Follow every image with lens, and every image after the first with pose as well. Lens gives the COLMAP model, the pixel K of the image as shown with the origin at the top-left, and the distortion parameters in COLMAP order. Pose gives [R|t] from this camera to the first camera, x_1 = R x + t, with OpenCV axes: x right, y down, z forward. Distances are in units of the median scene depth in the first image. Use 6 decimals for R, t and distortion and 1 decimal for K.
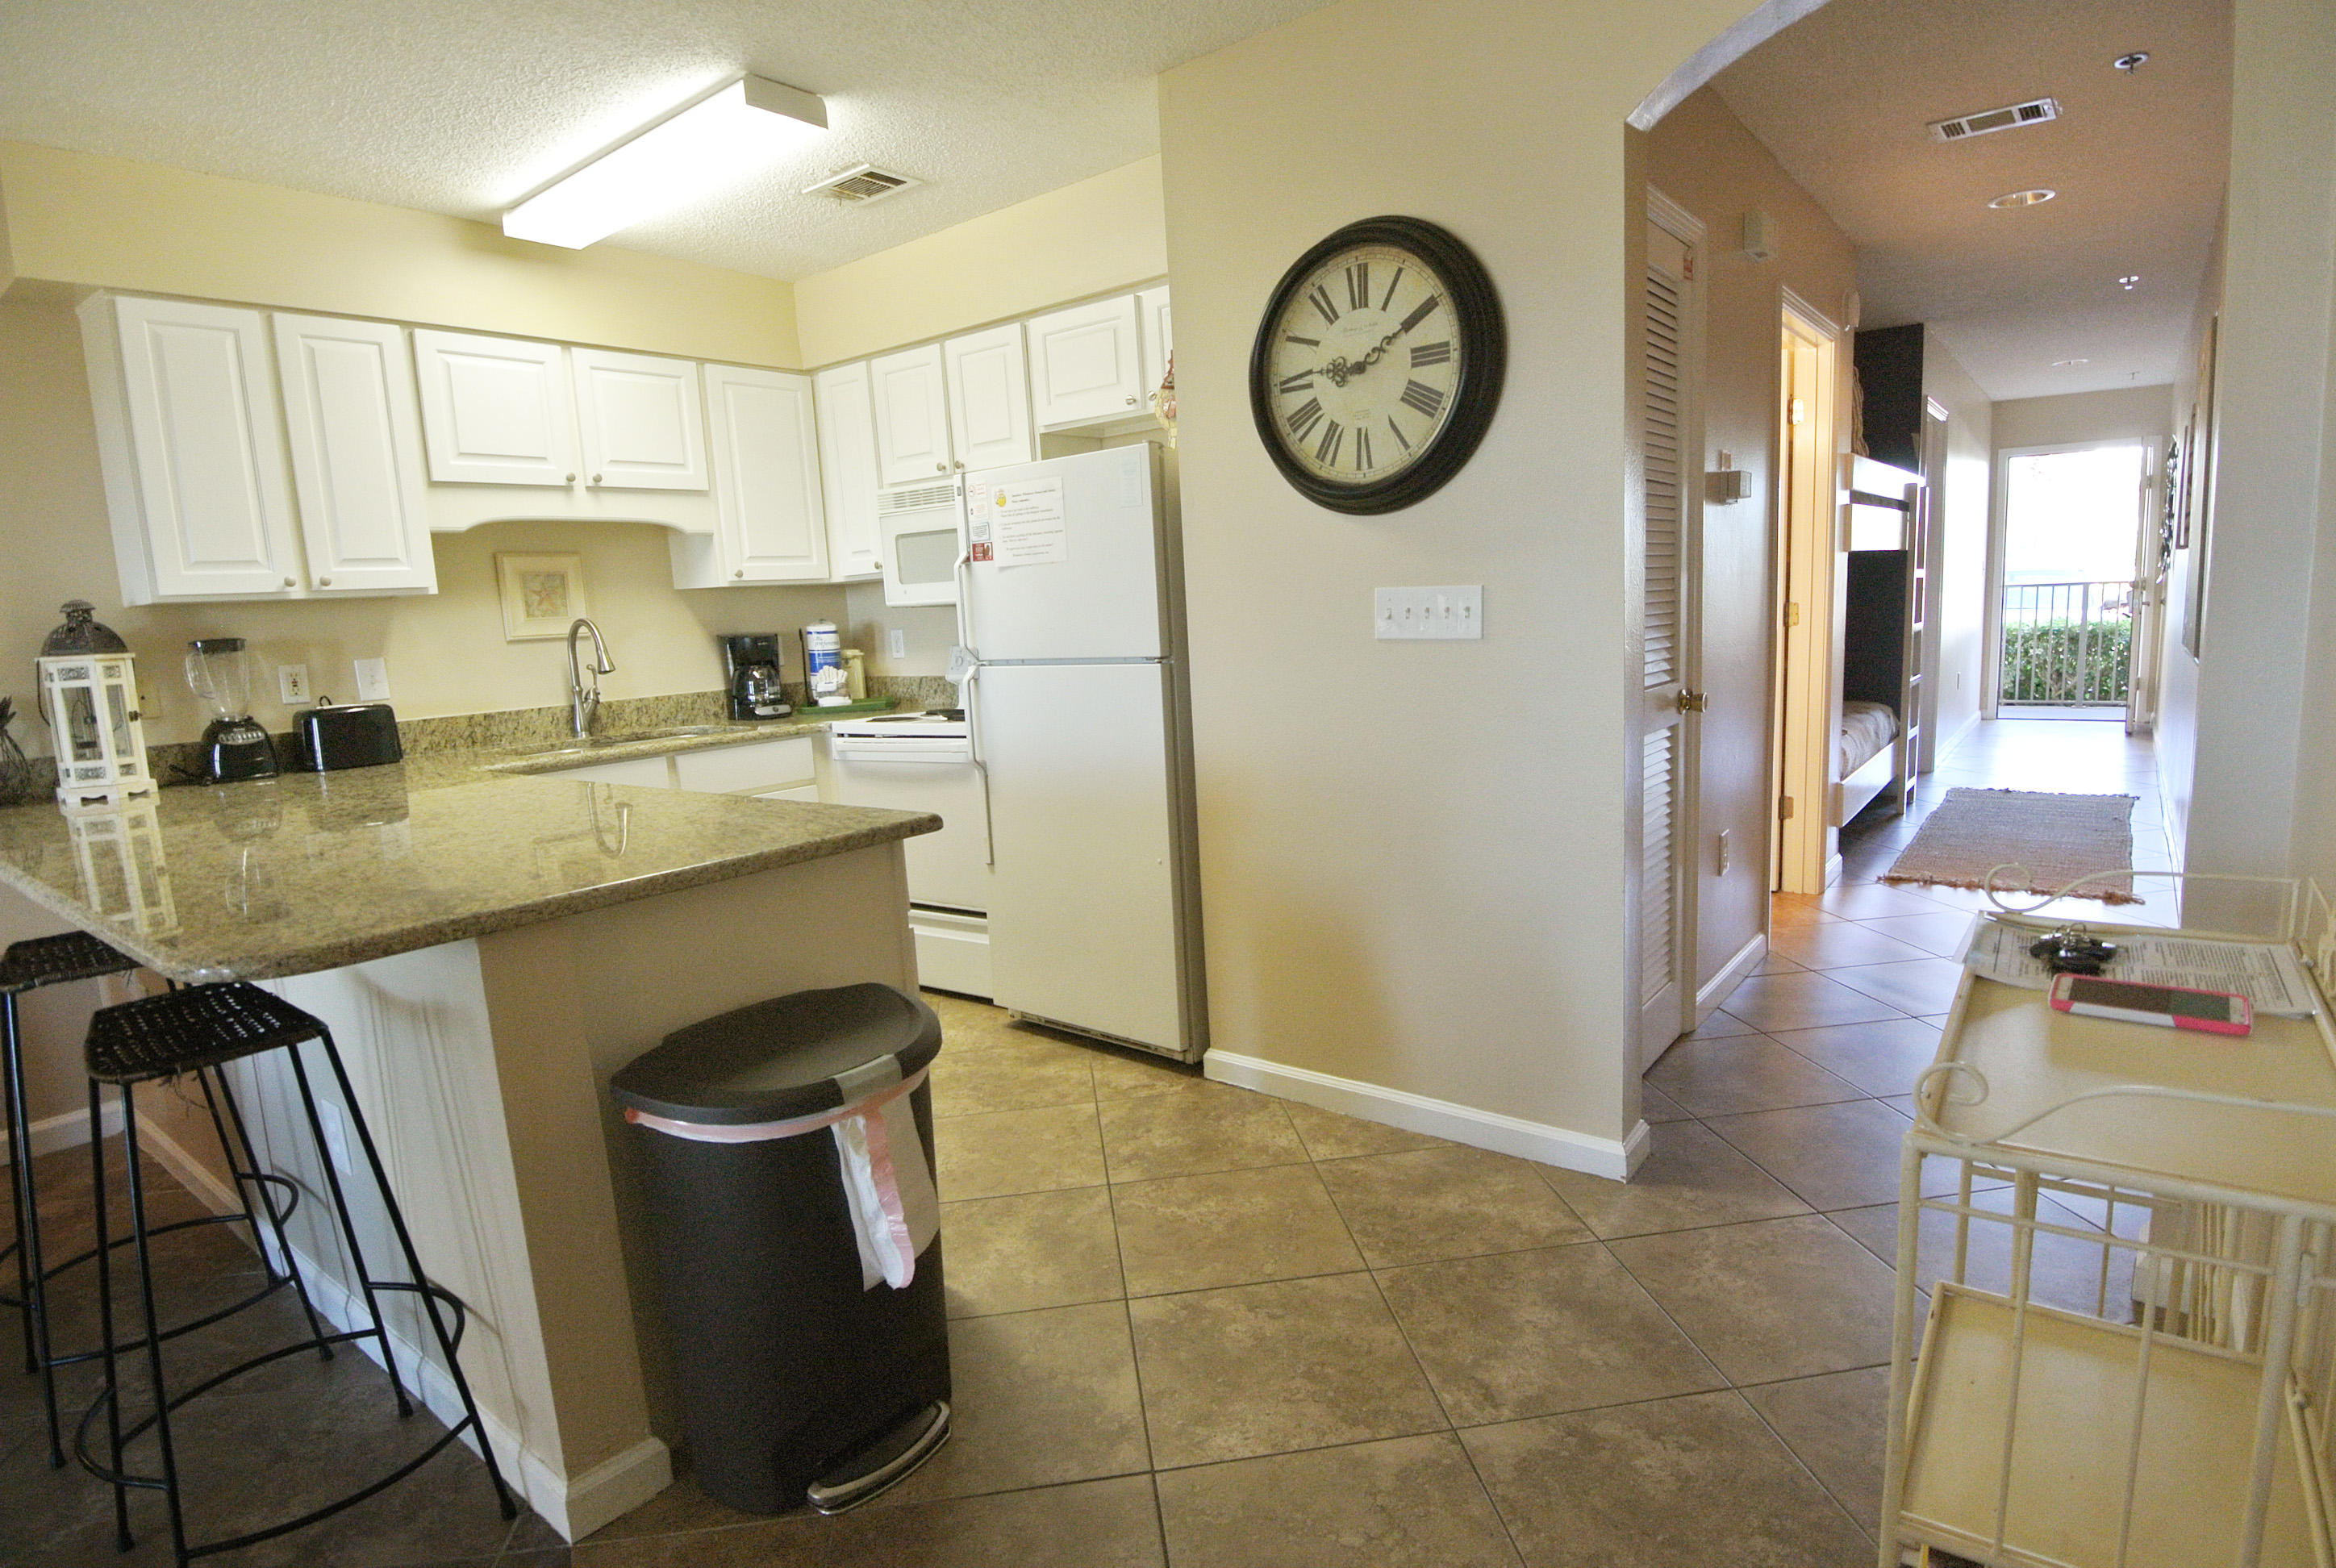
lens RADIAL K [[1222.5, 0, 1182.8], [0, 1222.5, 802.1], [0, 0, 1]] dist [-0.008235, -0.022874]
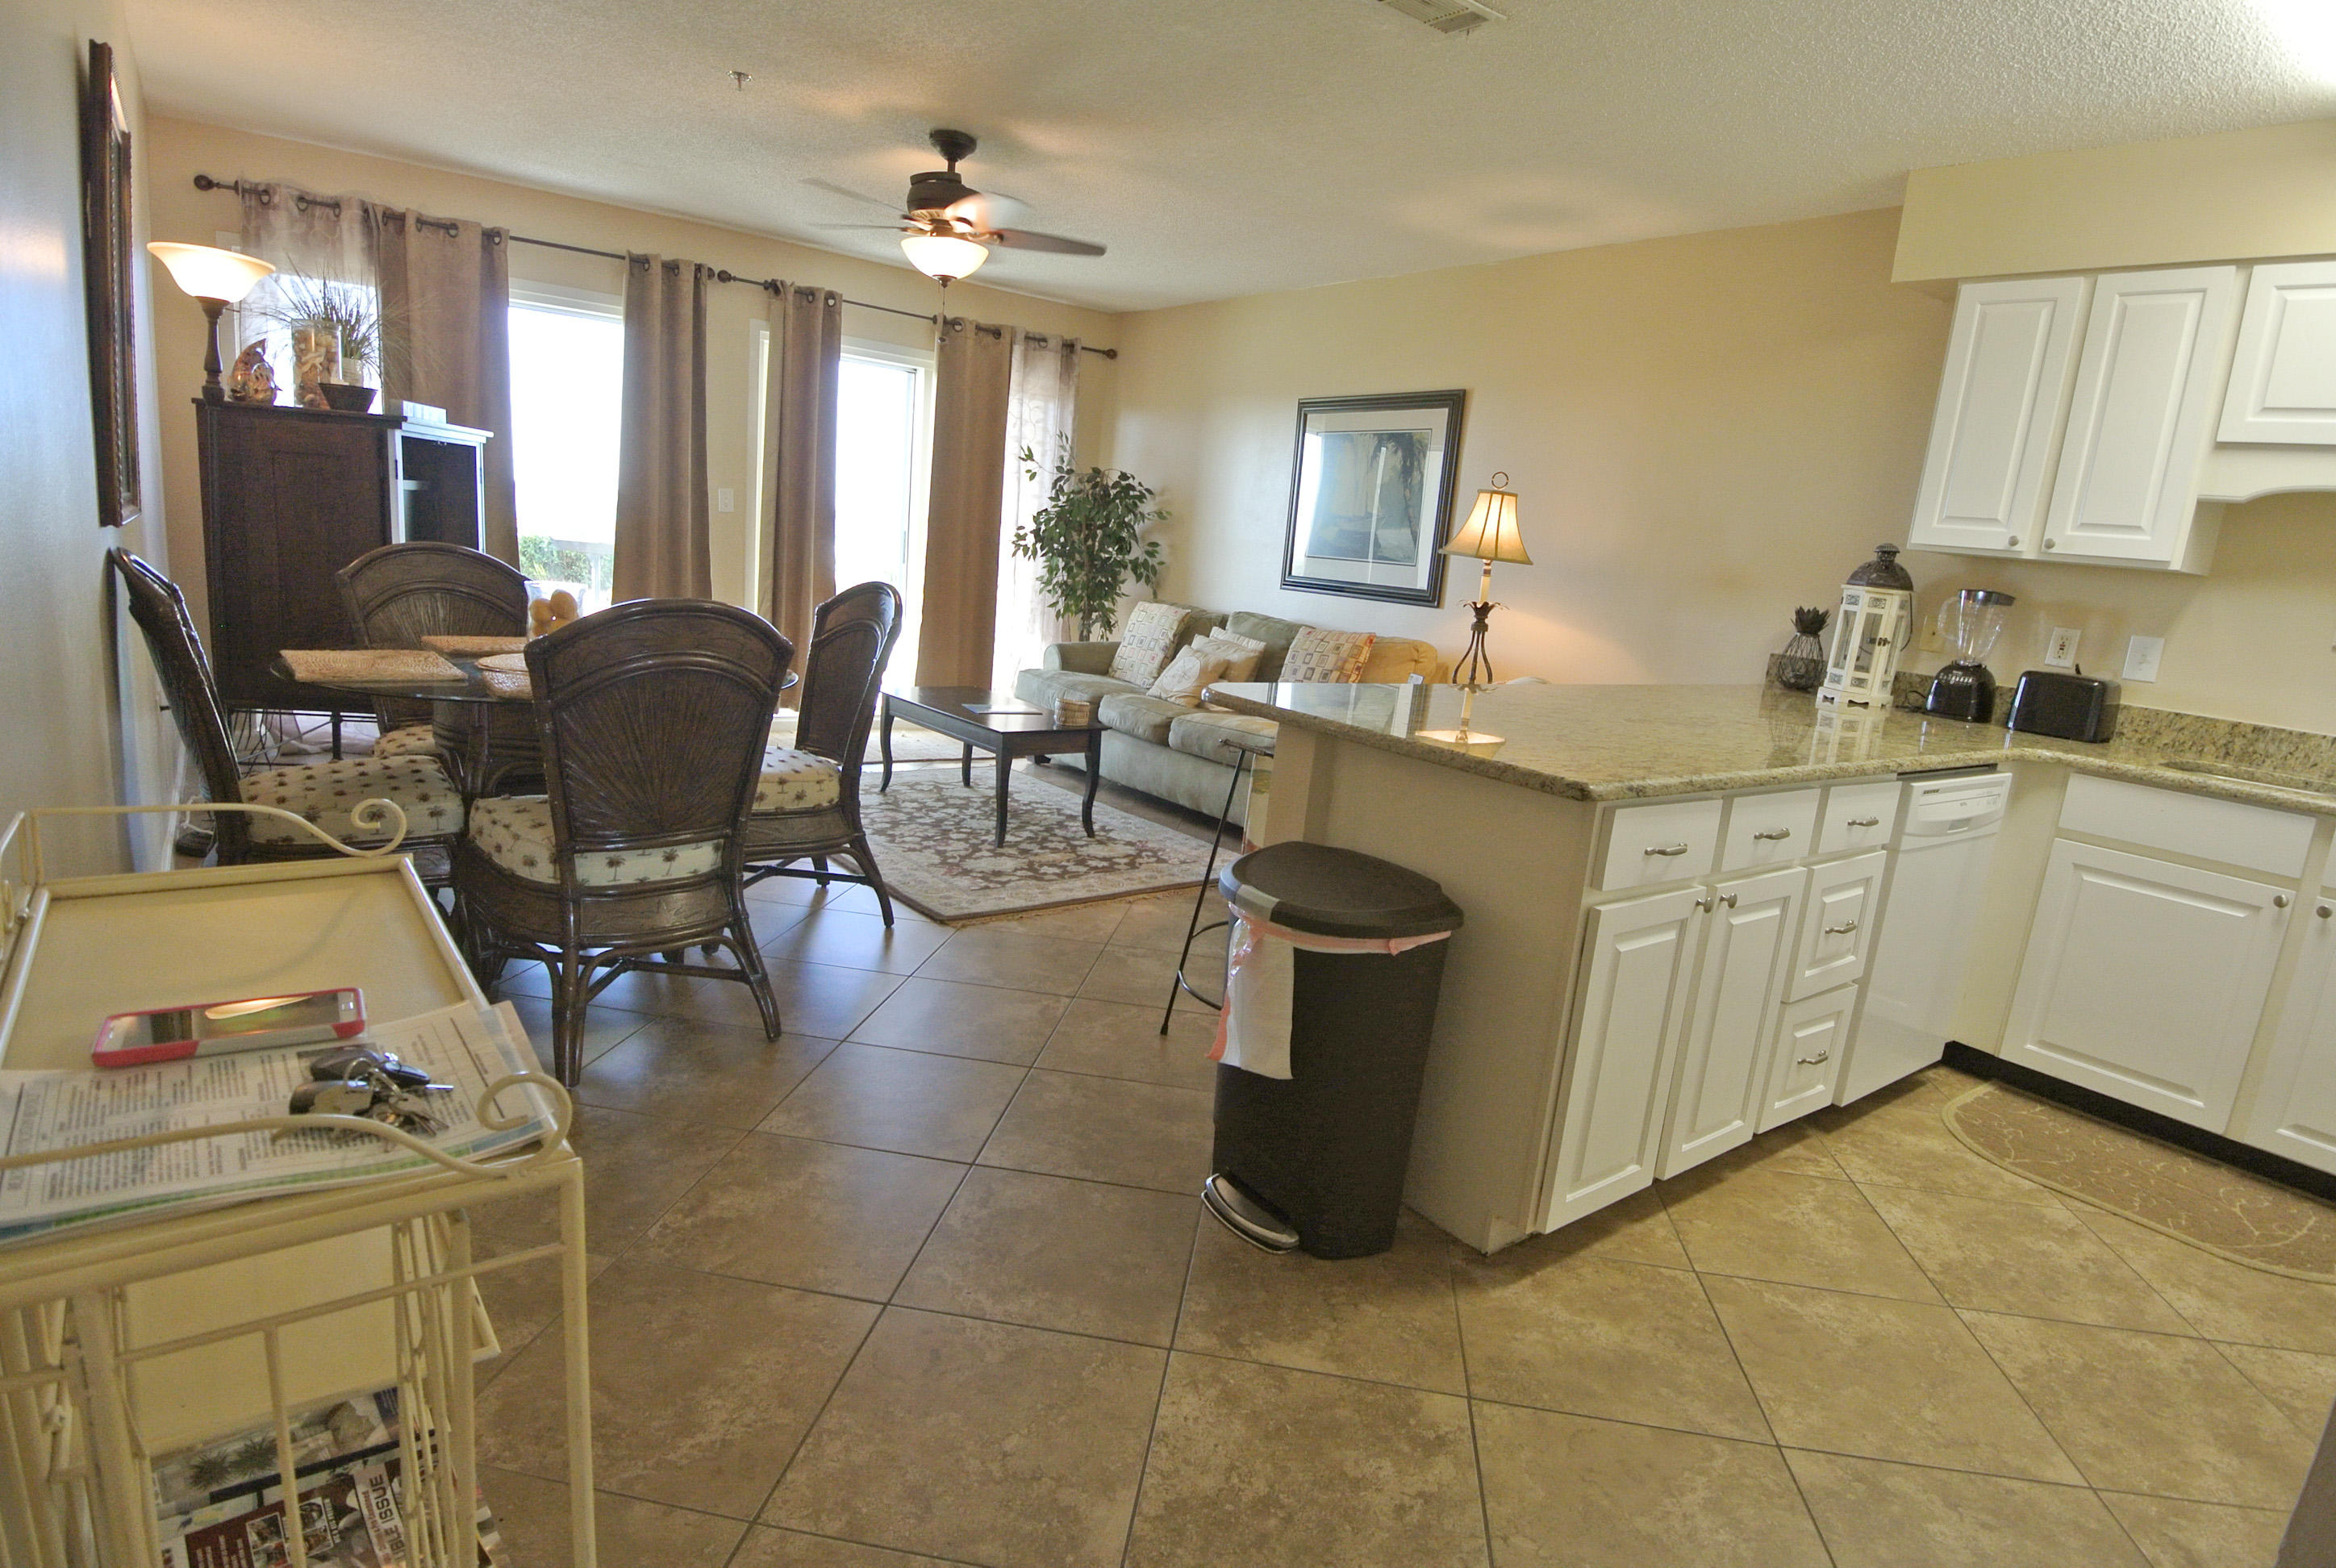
lens RADIAL K [[1222.5, 0, 1189.2], [0, 1222.5, 803.3], [0, 0, 1]] dist [-0.008235, -0.022874]
pose [[-0.261281, 0.232540, -0.936834, 0.455437], [-0.232874, 0.926694, 0.294971, -0.110641], [0.936751, 0.295235, -0.187975, 0.572495]]
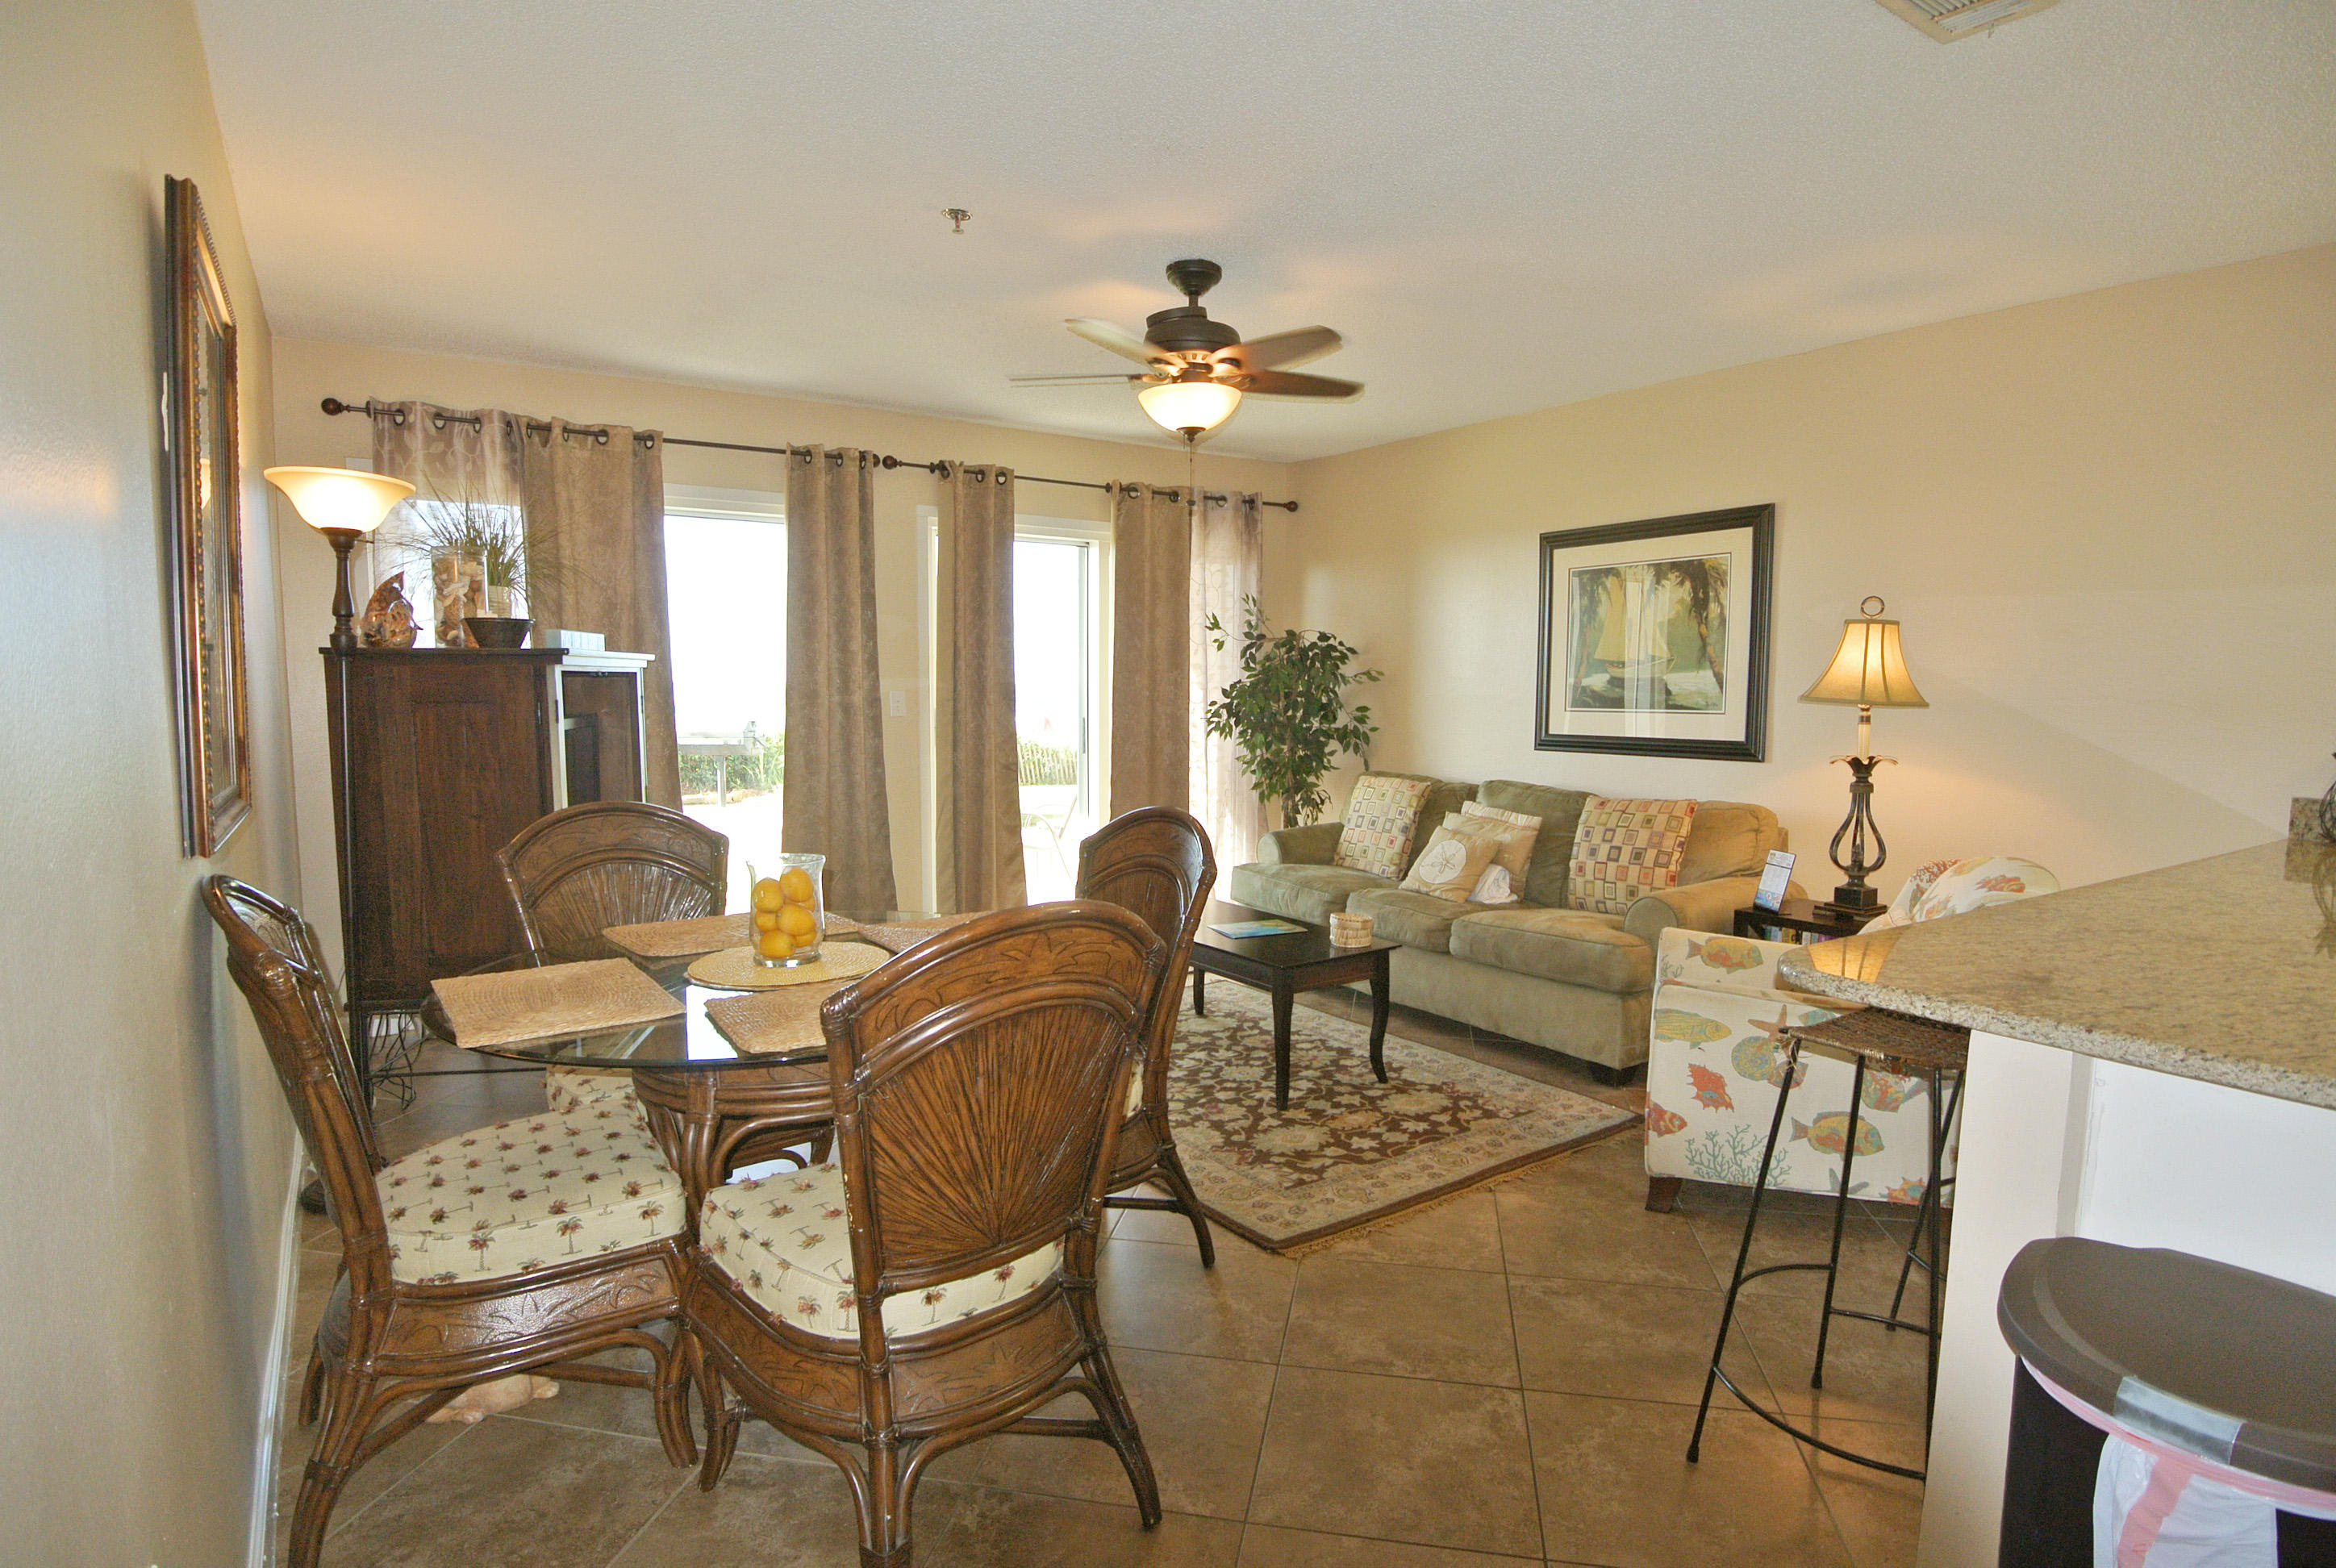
lens RADIAL K [[1222.5, 0, 1182.9], [0, 1222.5, 800.1], [0, 0, 1]] dist [-0.008235, -0.022874]
pose [[-0.318010, 0.142344, -0.937341, 0.248097], [-0.142803, 0.970194, 0.195781, -0.080330], [0.937271, 0.196116, -0.288204, 0.300382]]
